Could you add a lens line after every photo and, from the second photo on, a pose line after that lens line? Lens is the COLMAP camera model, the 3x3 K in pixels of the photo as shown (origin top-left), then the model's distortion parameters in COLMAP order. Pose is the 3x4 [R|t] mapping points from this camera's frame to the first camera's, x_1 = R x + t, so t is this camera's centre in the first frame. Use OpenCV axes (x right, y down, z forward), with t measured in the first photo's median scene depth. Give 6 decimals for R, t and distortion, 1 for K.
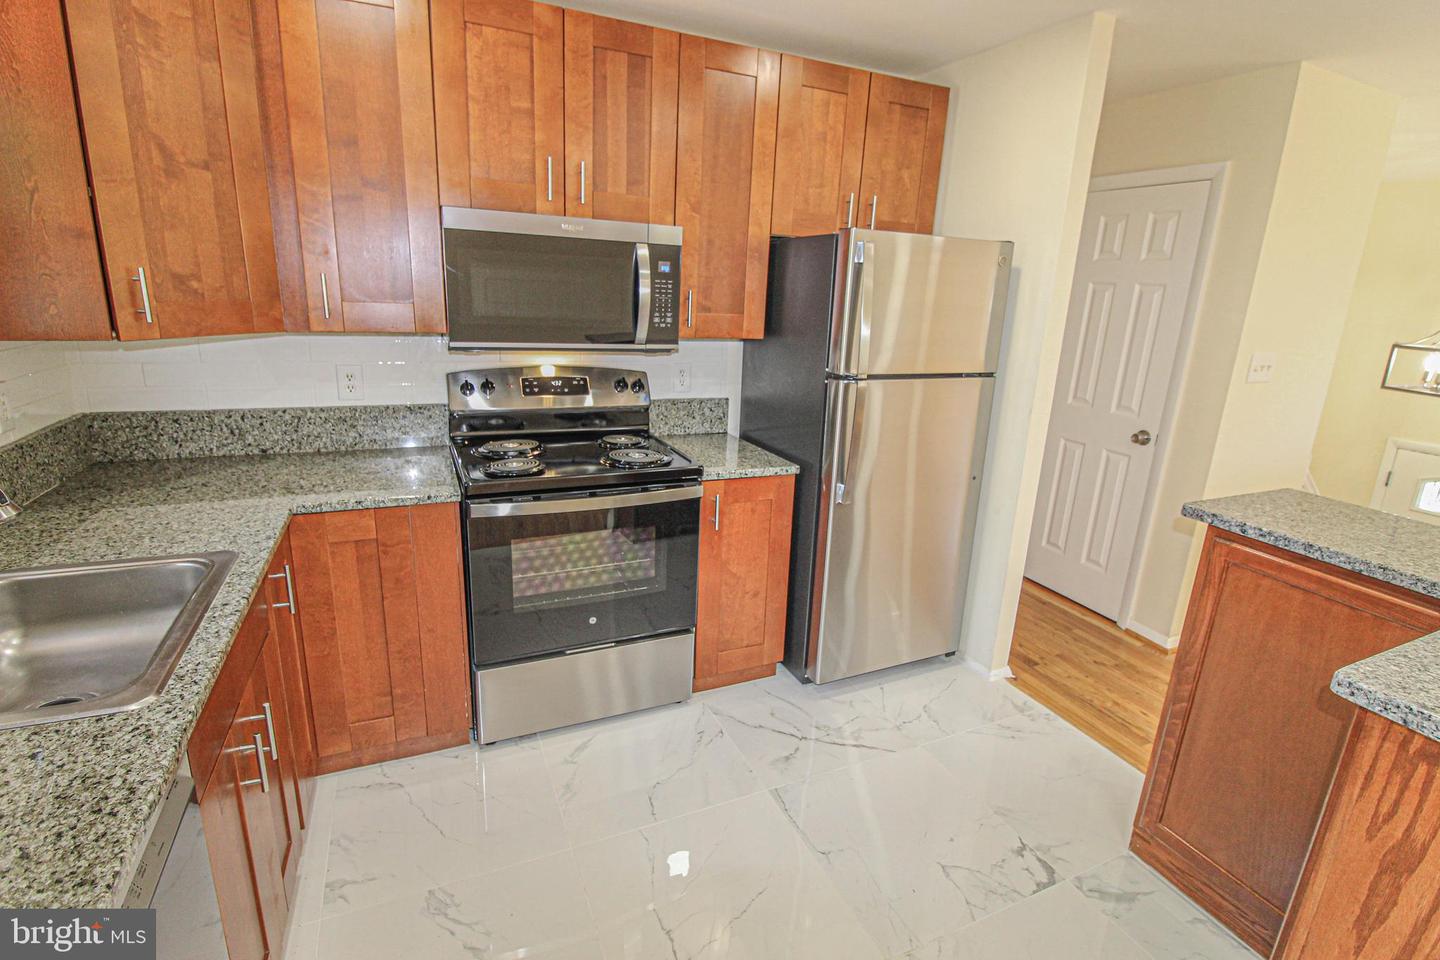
lens RADIAL K [[686.3, 0, 726.8], [0, 686.3, 470.2], [0, 0, 1]] dist [-0.002170, -0.011050]
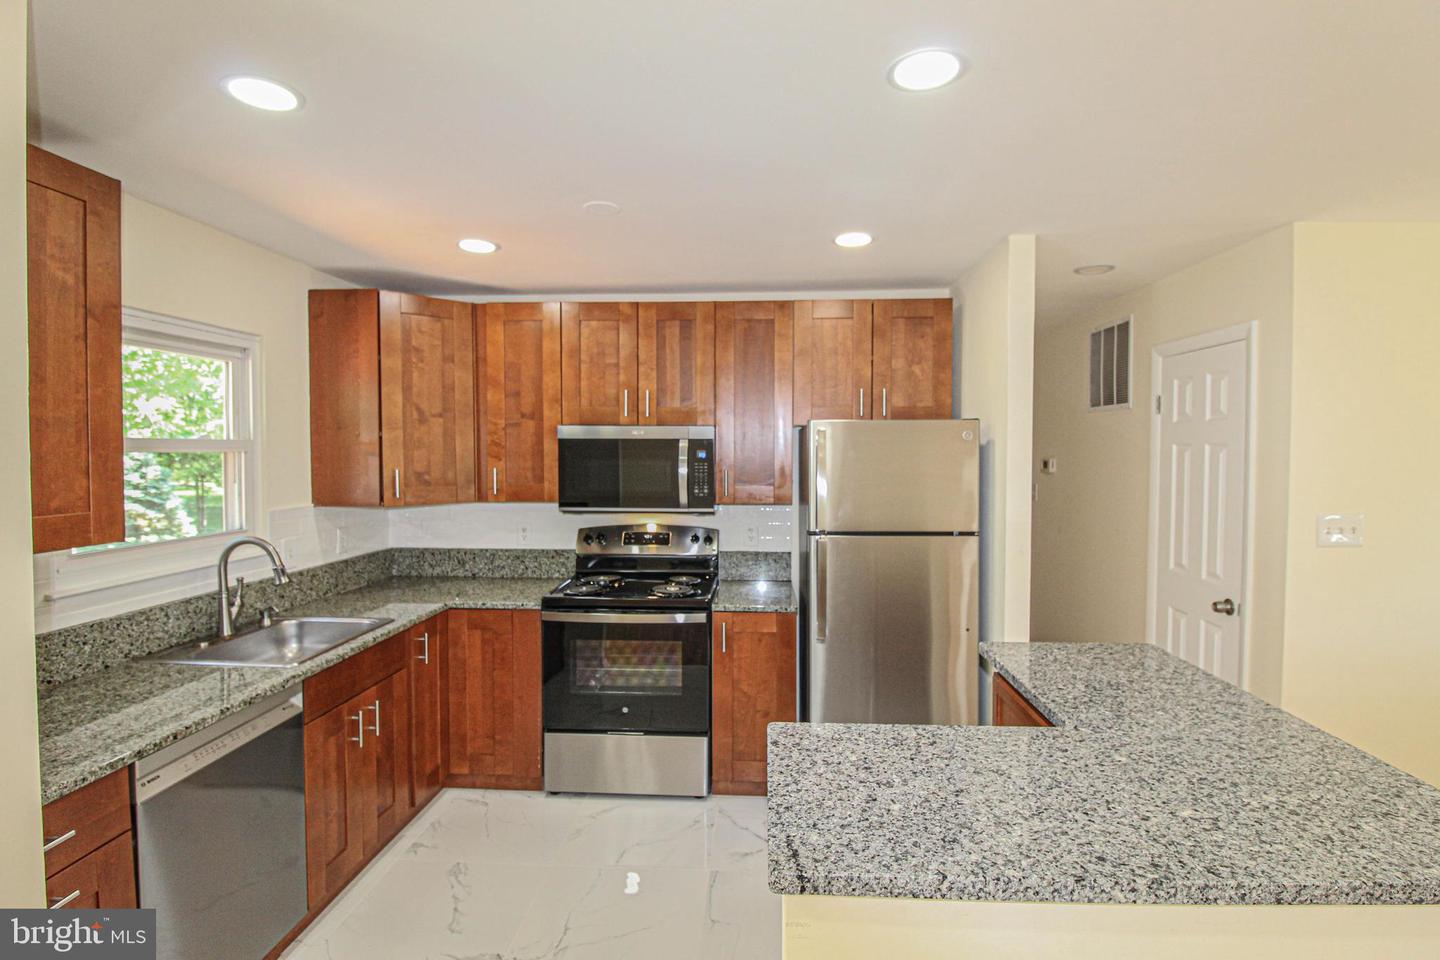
lens RADIAL K [[686.3, 0, 726.8], [0, 686.3, 470.2], [0, 0, 1]] dist [-0.002170, -0.011050]
pose [[0.884297, -0.032312, -0.465805, 0.623018], [-0.081538, 0.971588, -0.222190, 0.043963], [0.459749, 0.234463, 0.856538, -0.173371]]
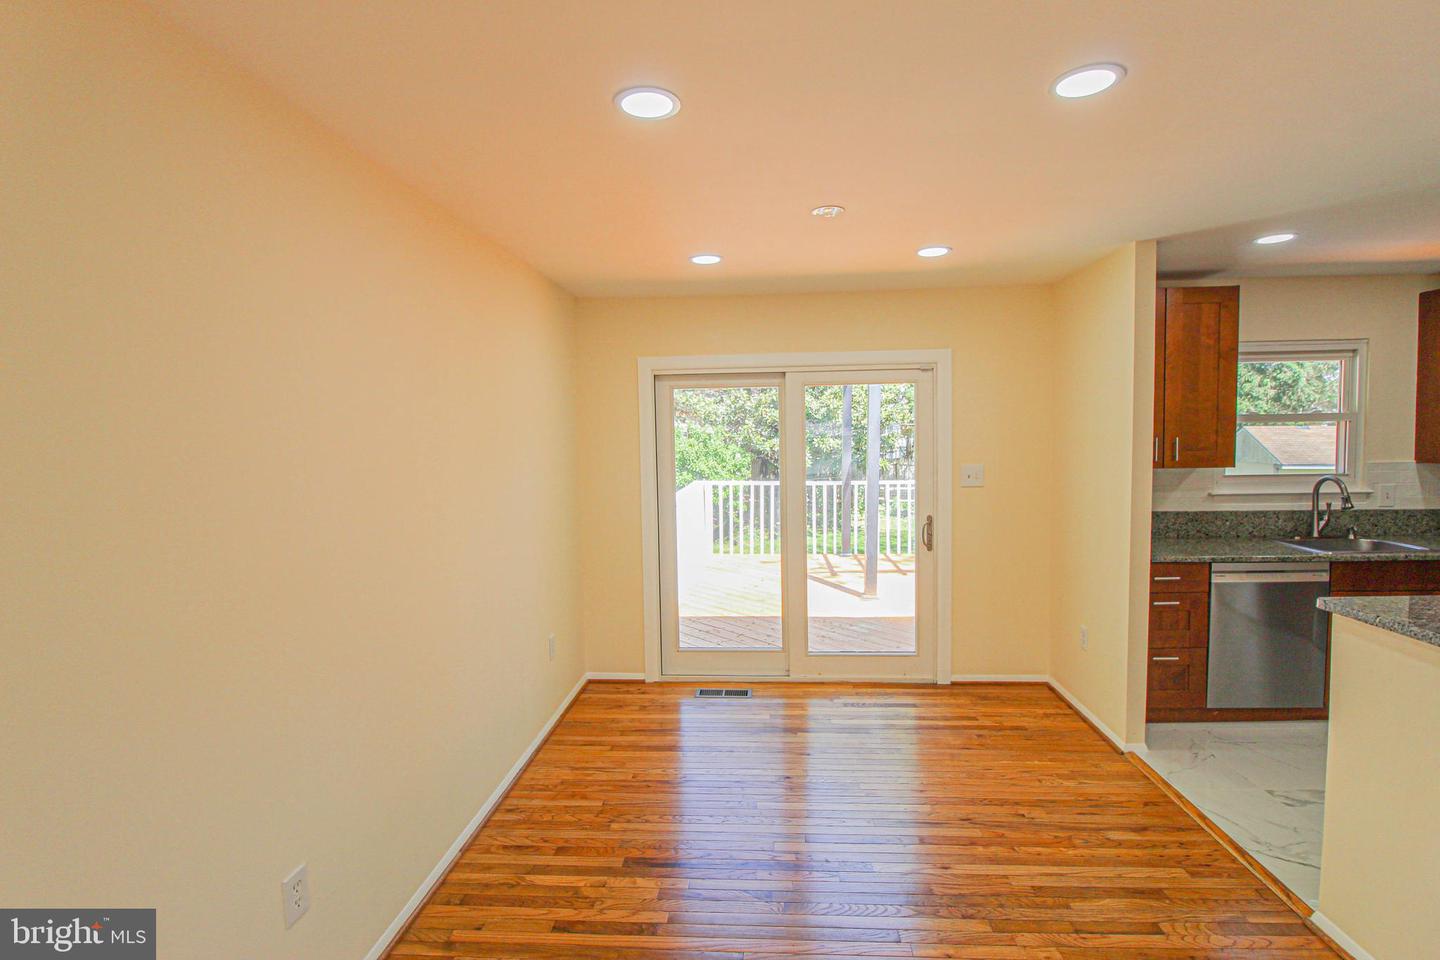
lens RADIAL K [[683.8, 0, 726.8], [0, 683.8, 471.8], [0, 0, 1]] dist [0.002405, -0.015303]
pose [[-0.470853, 0.011692, -0.882134, 1.622867], [-0.231709, 0.963169, 0.136444, 0.074138], [0.851239, 0.268643, -0.450802, -0.082715]]
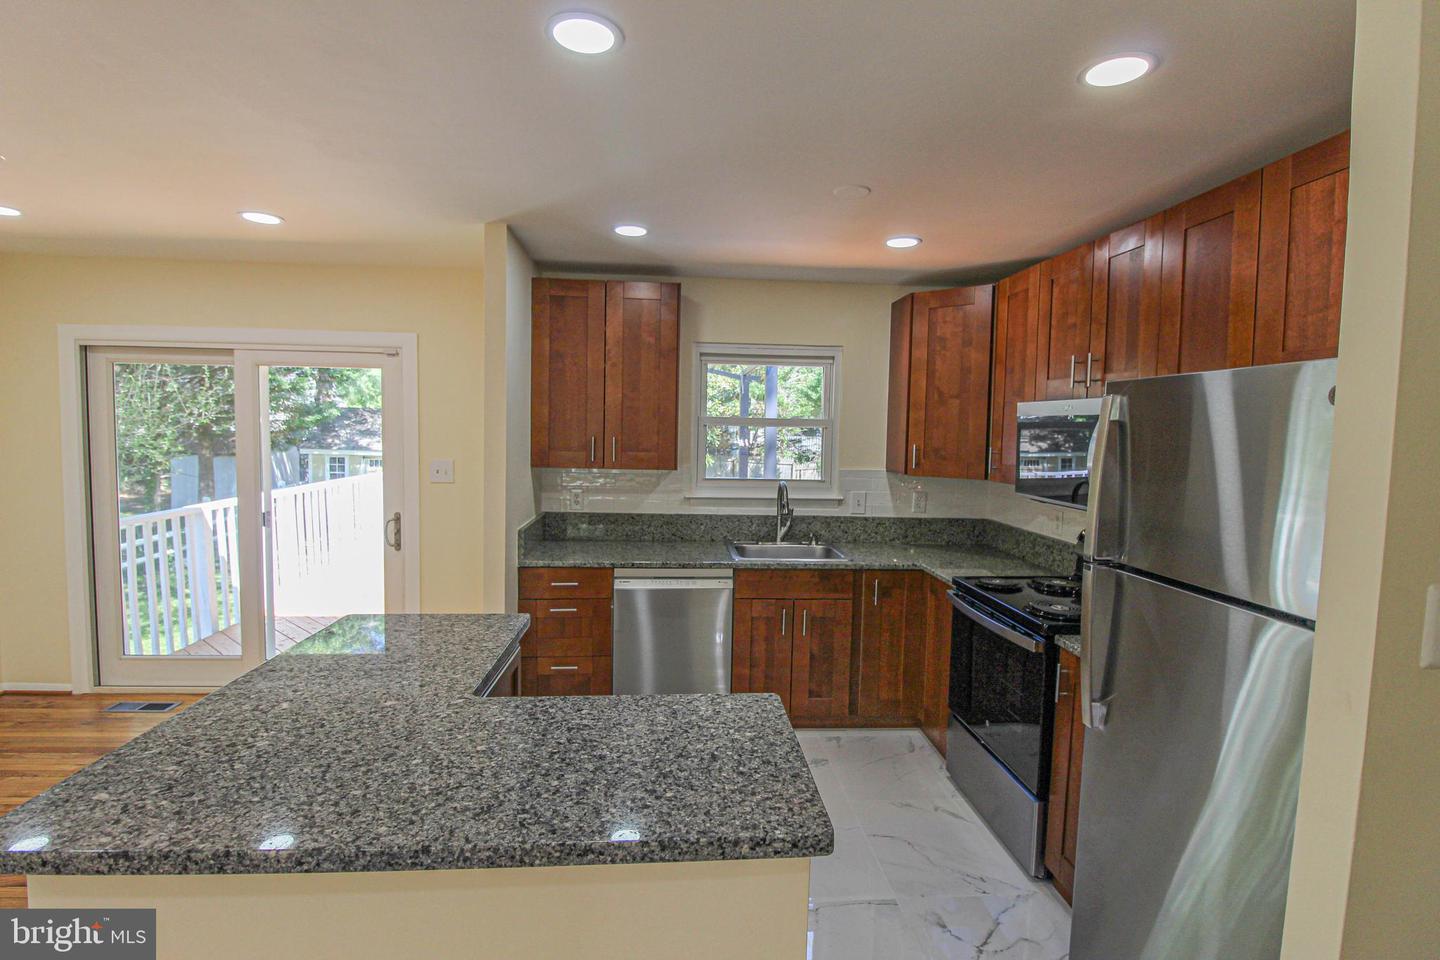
lens RADIAL K [[683.8, 0, 726.8], [0, 683.8, 471.8], [0, 0, 1]] dist [0.002405, -0.015303]
pose [[-0.336343, 0.007993, -0.941706, 1.068840], [-0.278672, 0.954336, 0.107631, -0.198320], [0.899564, 0.298628, -0.318757, 0.838655]]
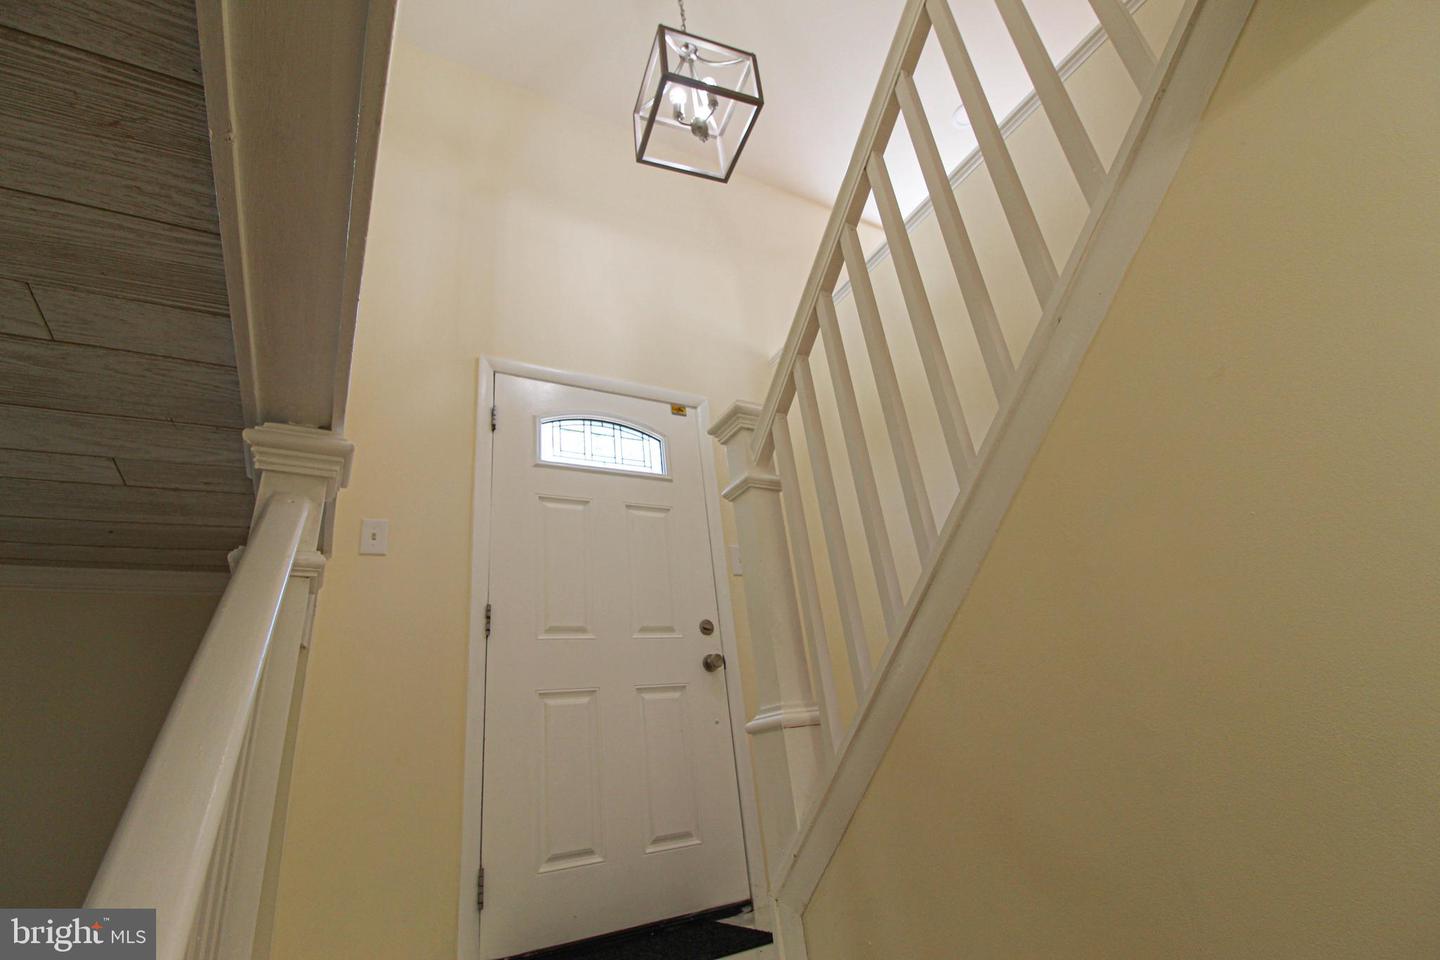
lens RADIAL K [[669.4, 0, 723.2], [0, 669.4, 473.0], [0, 0, 1]] dist [0.000958, -0.013708]
pose [[-0.073637, 0.382493, 0.921019, 0.952659], [0.364570, 0.869931, -0.332128, 0.645236], [-0.928260, 0.311319, -0.203505, 1.972921]]
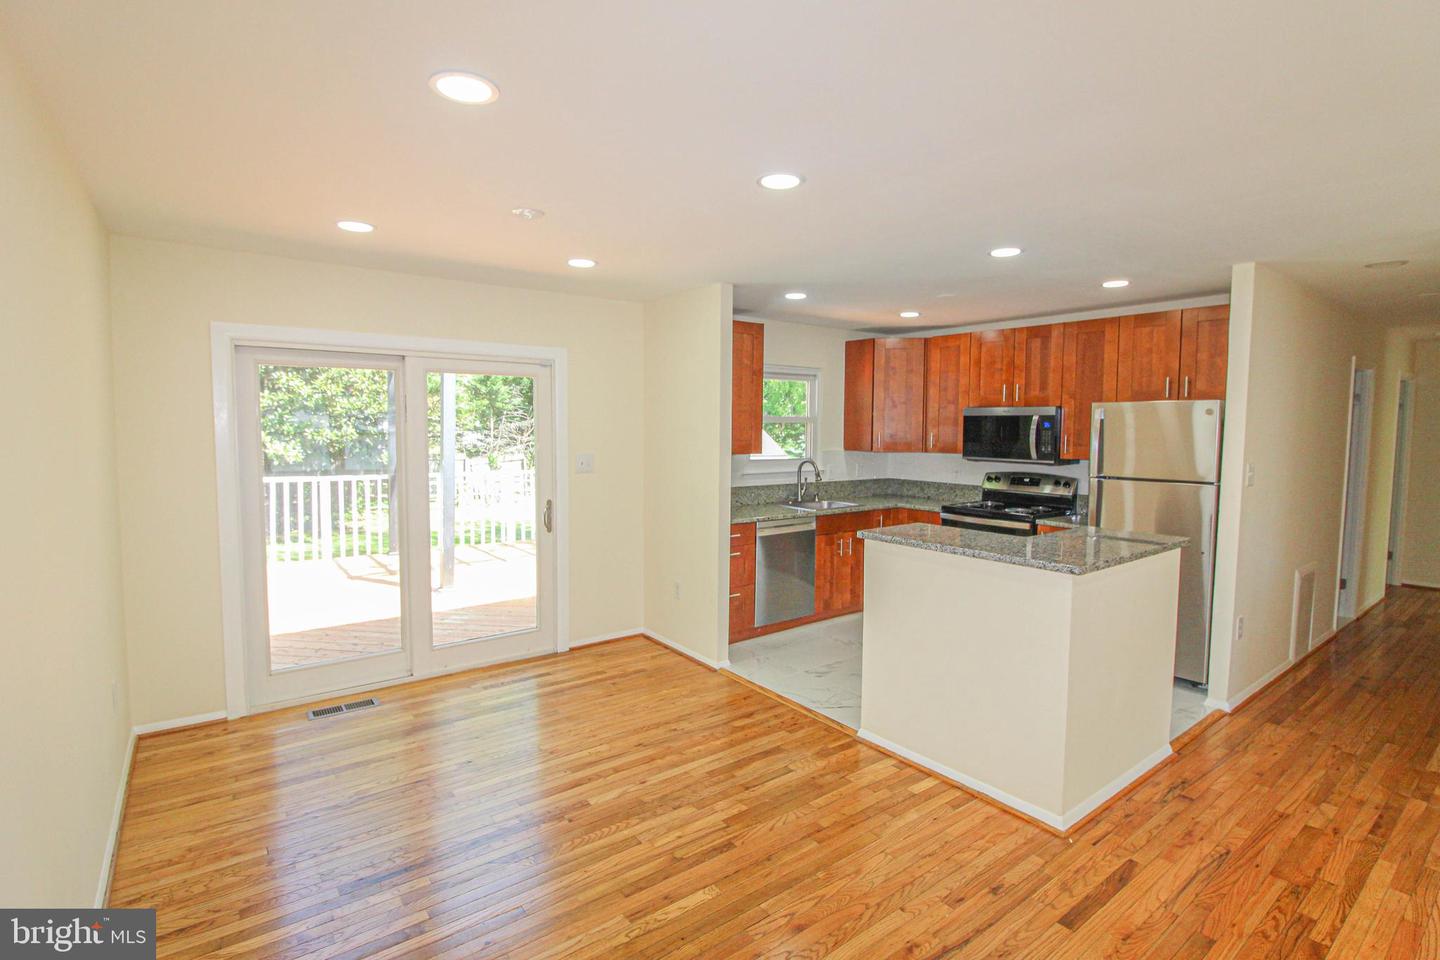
lens RADIAL K [[683.8, 0, 726.8], [0, 683.8, 471.8], [0, 0, 1]] dist [0.002405, -0.015303]
pose [[0.227131, 0.021910, -0.973618, 1.812714], [-0.248688, 0.967906, -0.036234, 0.175939], [0.941576, 0.250357, 0.225291, -0.398426]]
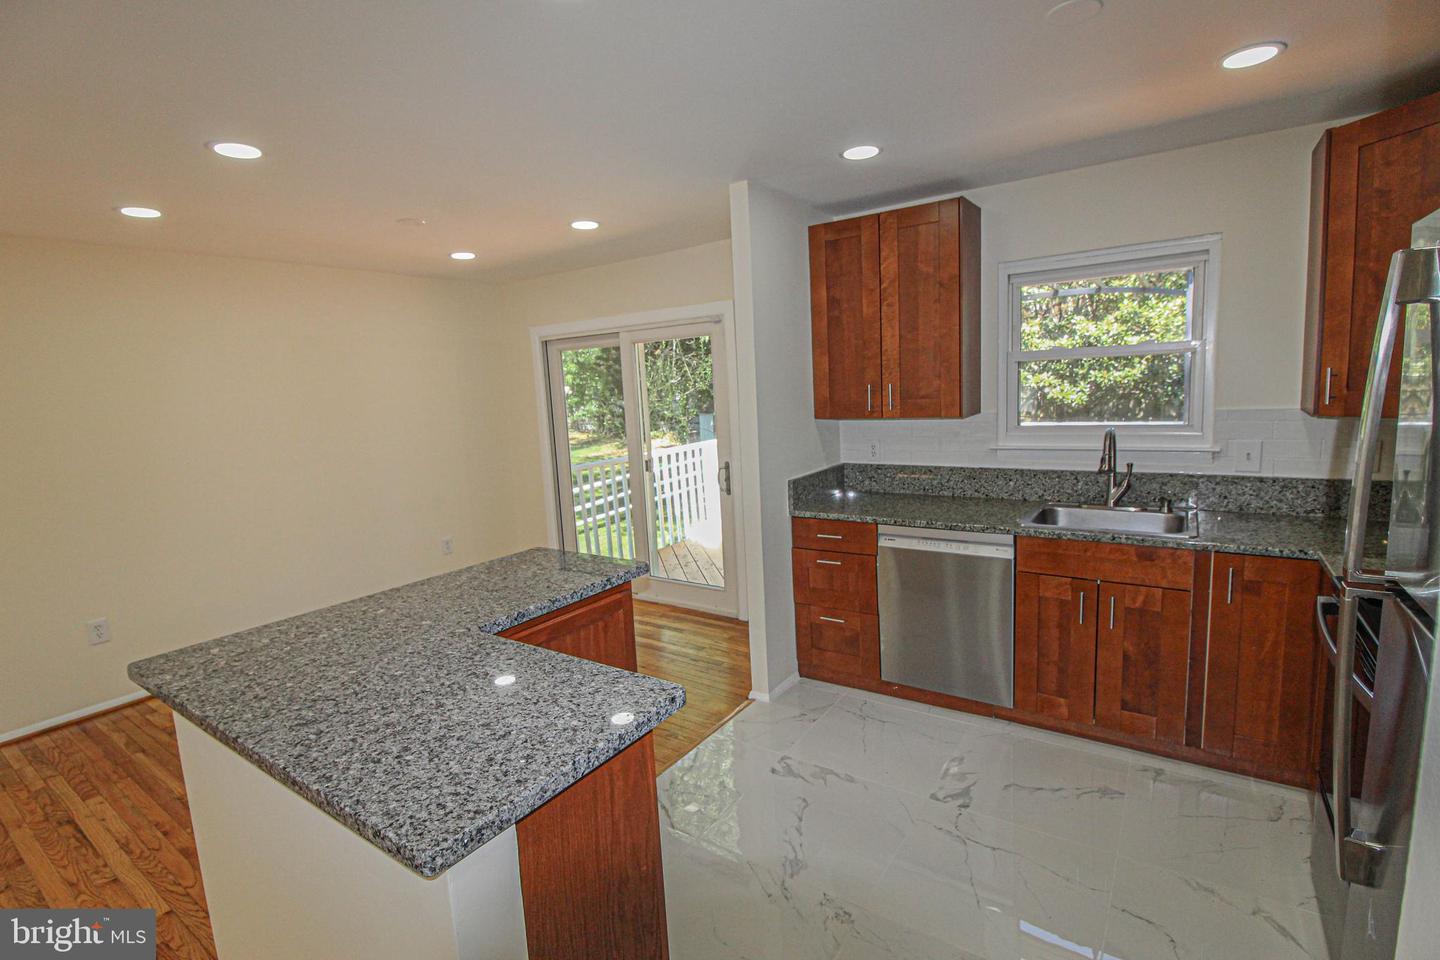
lens RADIAL K [[667.3, 0, 725.1], [0, 667.3, 470.2], [0, 0, 1]] dist [-0.002171, -0.010749]
pose [[-0.856063, 0.064441, -0.512839, 0.714432], [-0.122470, 0.938654, 0.322380, -0.274982], [0.502153, 0.338785, -0.795655, 1.096993]]
